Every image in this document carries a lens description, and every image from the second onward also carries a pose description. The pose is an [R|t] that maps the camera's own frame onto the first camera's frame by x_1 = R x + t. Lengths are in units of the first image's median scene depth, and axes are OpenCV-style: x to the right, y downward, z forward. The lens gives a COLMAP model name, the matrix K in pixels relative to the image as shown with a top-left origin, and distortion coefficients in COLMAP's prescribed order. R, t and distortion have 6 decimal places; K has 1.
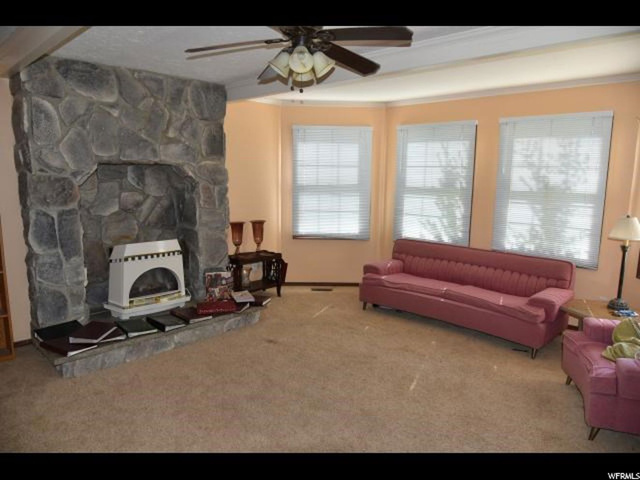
lens RADIAL K [[439.8, 0, 320.0], [0, 439.8, 240.0], [0, 0, 1]] dist [-0.043987, 0.002111]
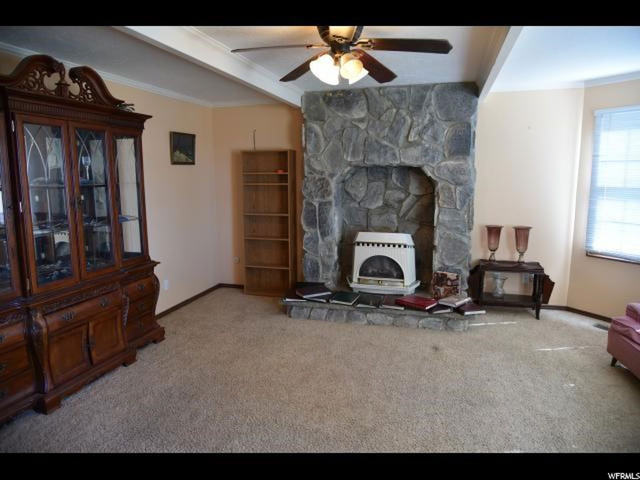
lens RADIAL K [[439.8, 0, 320.0], [0, 439.8, 240.0], [0, 0, 1]] dist [-0.043987, 0.002111]
pose [[0.441464, 0.116480, -0.889687, 0.585839], [-0.118409, 0.990429, 0.070915, -0.040531], [0.889432, 0.074041, 0.451031, 0.323162]]
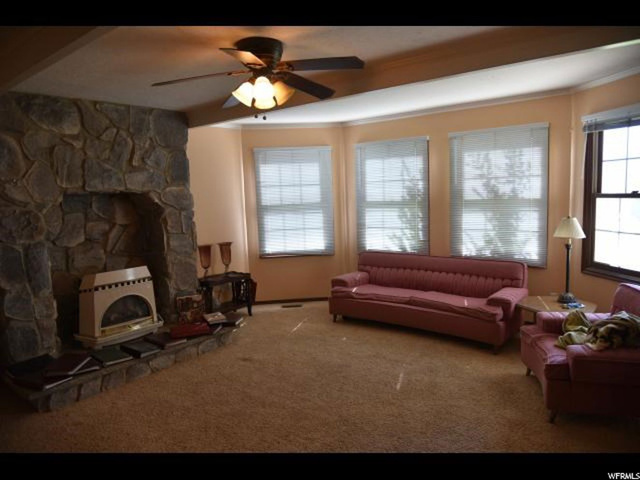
lens RADIAL K [[439.8, 0, 320.0], [0, 439.8, 240.0], [0, 0, 1]] dist [-0.043987, 0.002111]
pose [[0.994461, -0.061166, 0.085479, -0.011857], [0.064448, 0.997265, -0.036174, 0.001306], [-0.083032, 0.041483, 0.995683, -0.038089]]
